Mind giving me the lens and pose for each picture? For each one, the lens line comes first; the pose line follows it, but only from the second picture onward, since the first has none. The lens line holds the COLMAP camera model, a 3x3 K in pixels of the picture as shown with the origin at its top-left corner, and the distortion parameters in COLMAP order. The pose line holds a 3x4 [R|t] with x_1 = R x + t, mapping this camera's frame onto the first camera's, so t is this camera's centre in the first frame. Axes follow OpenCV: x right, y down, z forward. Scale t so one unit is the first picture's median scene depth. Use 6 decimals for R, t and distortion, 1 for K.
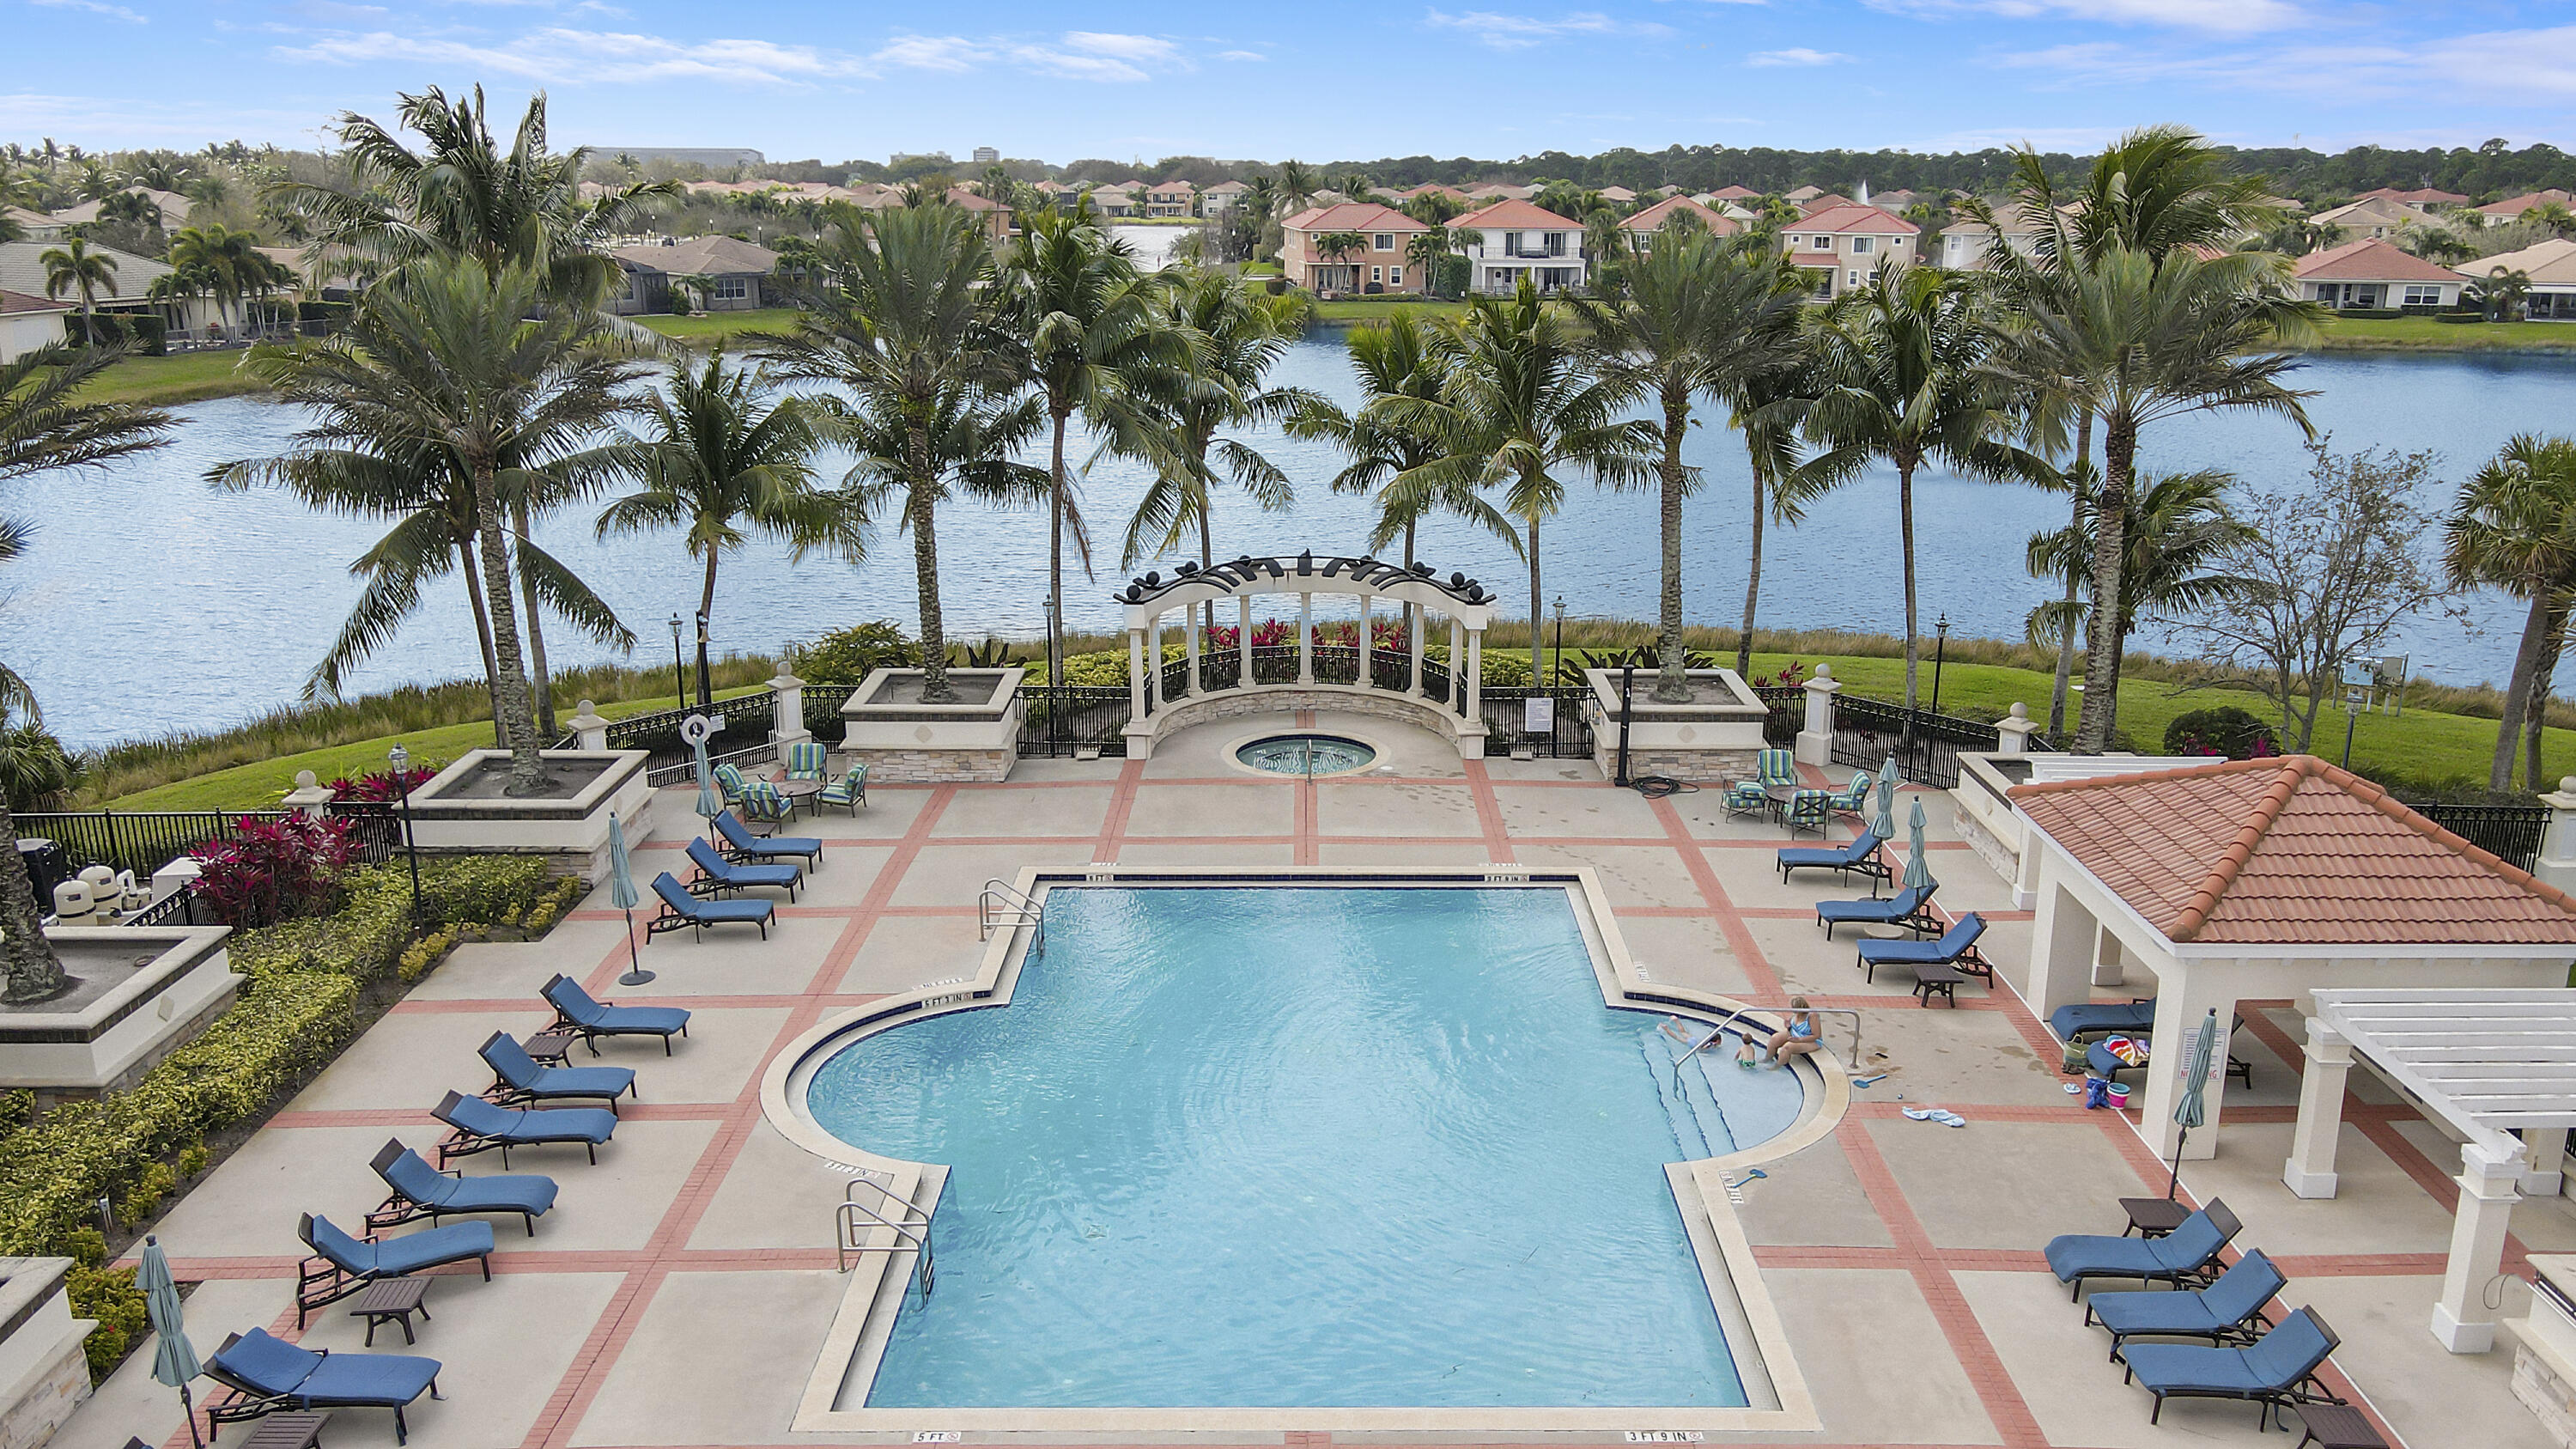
lens RADIAL K [[1897.0, 0, 1302.9], [0, 1897.0, 730.2], [0, 0, 1]] dist [-0.006122, -0.002538]
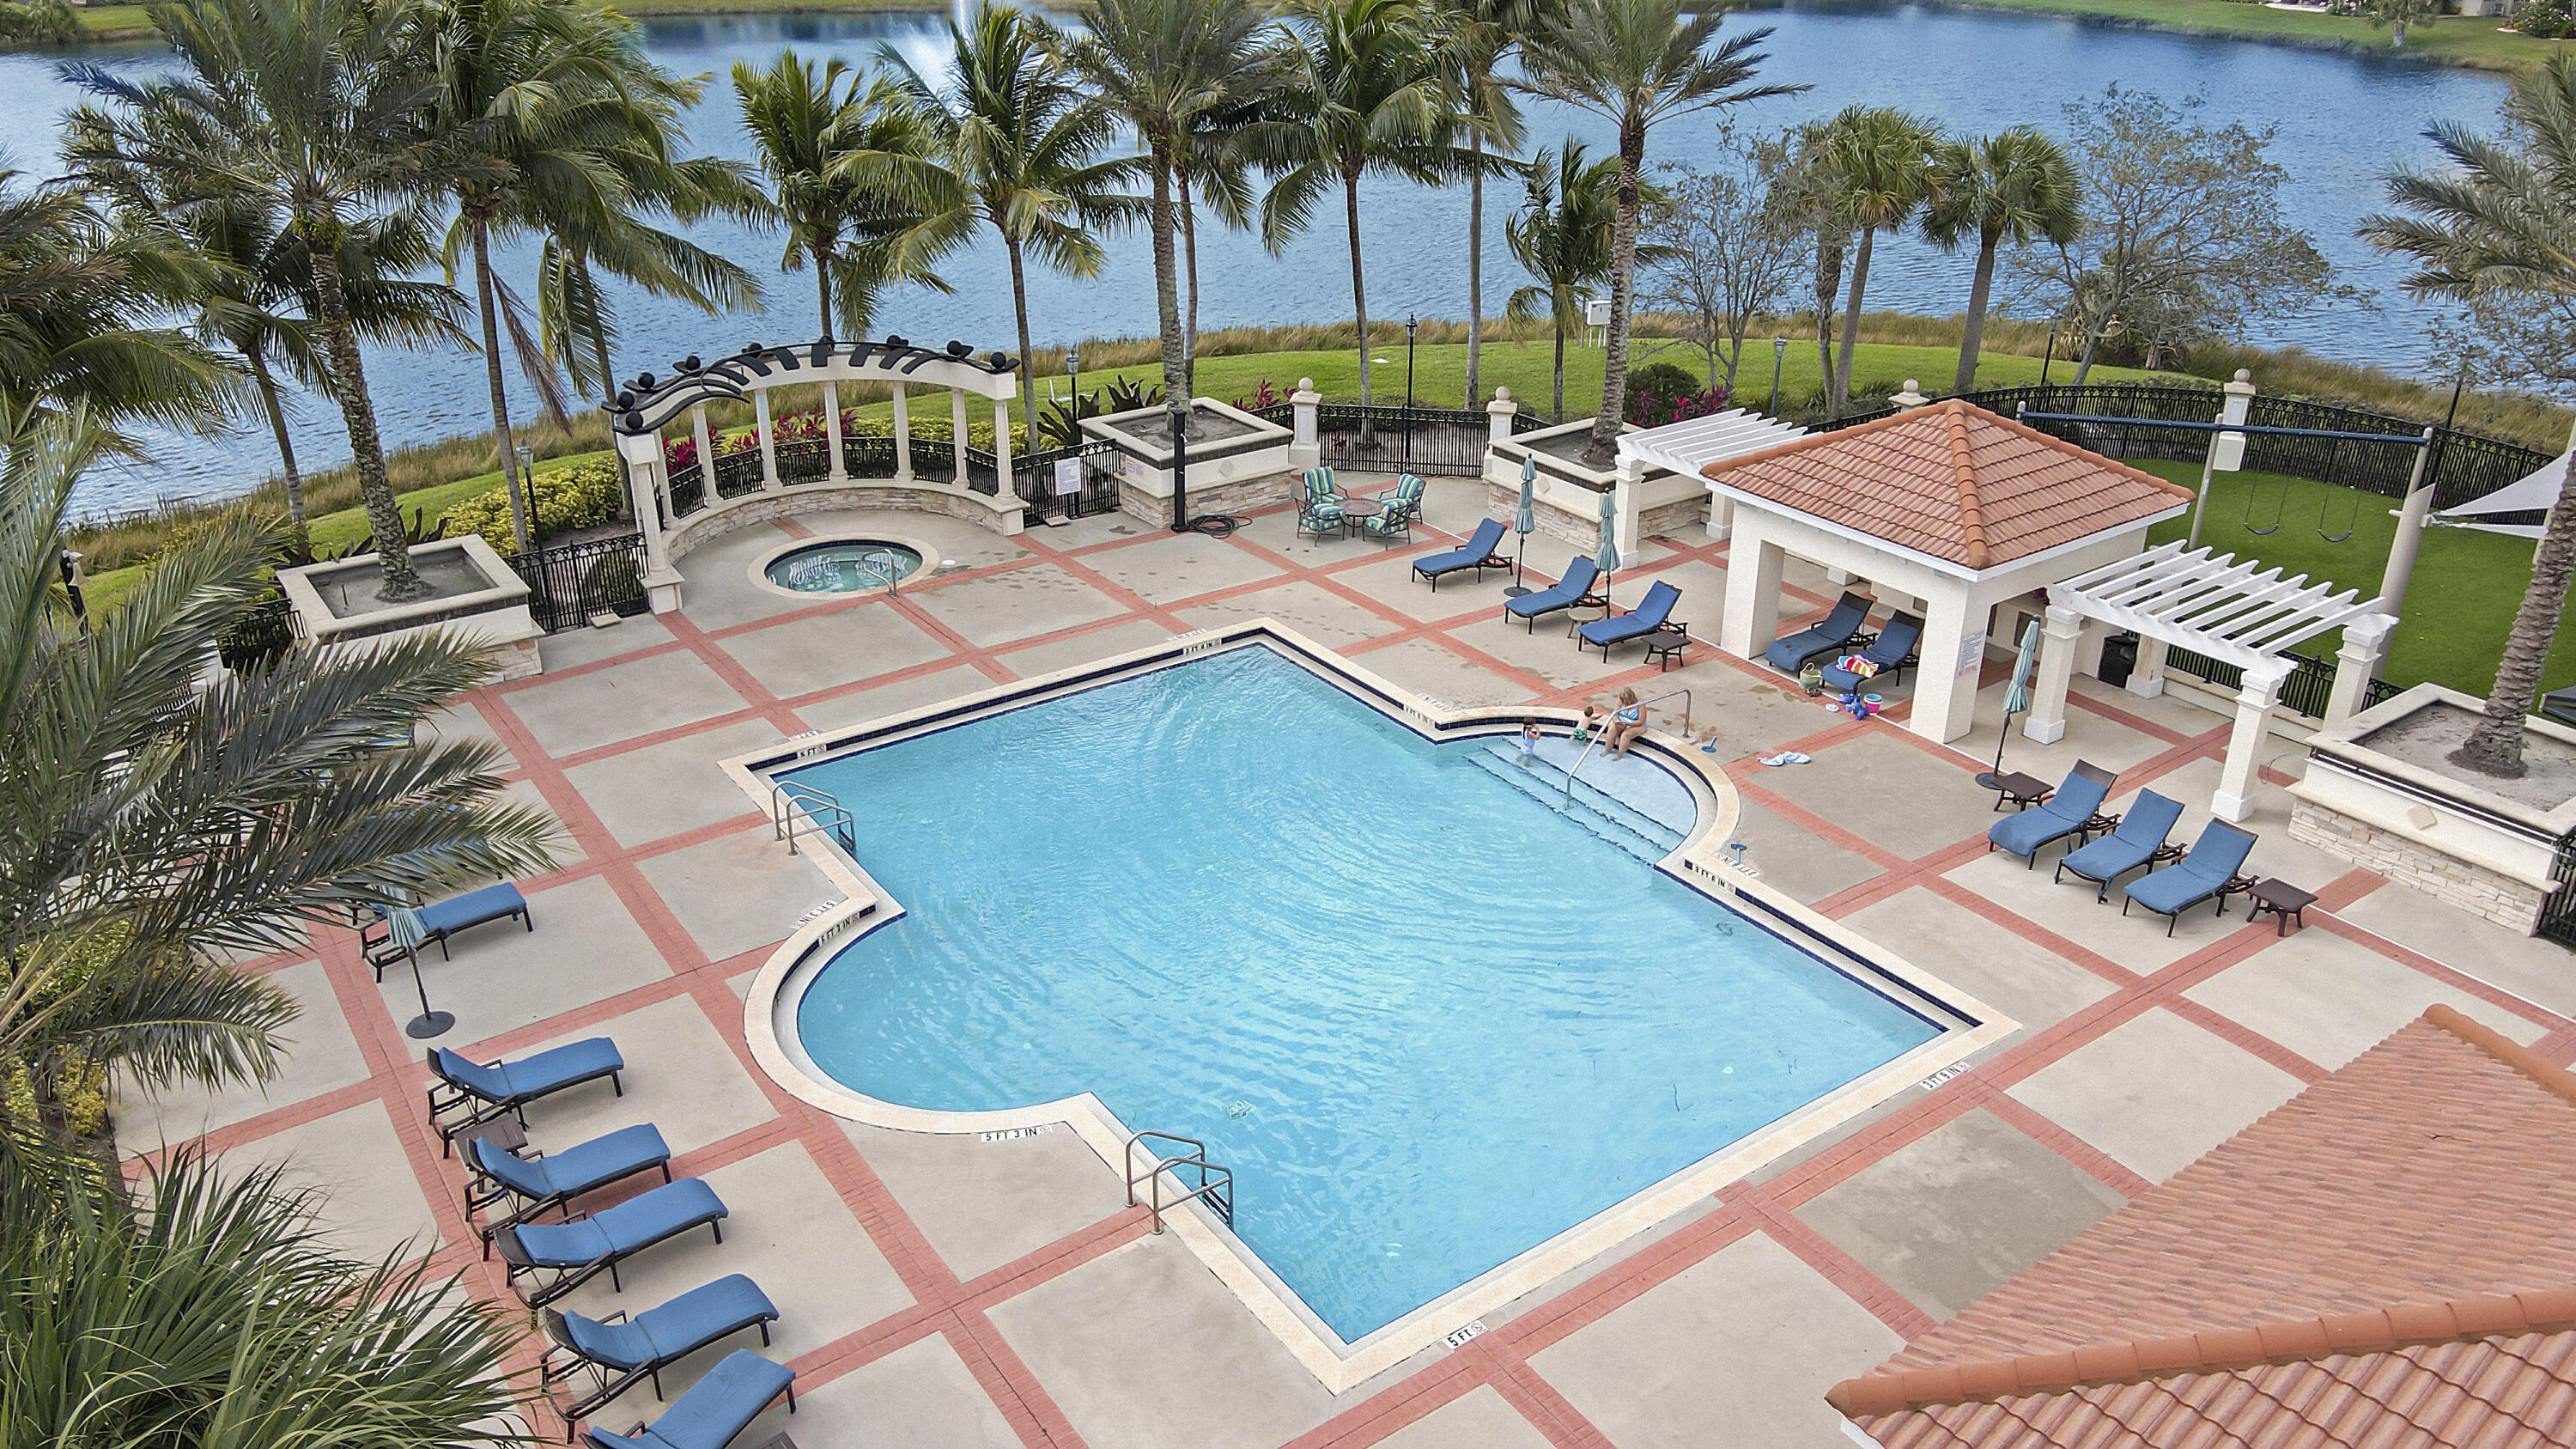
lens RADIAL K [[1897.0, 0, 1302.9], [0, 1897.0, 730.2], [0, 0, 1]] dist [-0.006122, -0.002538]
pose [[0.816883, -0.251199, 0.519231, -0.327542], [0.165394, 0.964397, 0.206359, -0.065965], [-0.552582, -0.082693, 0.829346, 0.127891]]
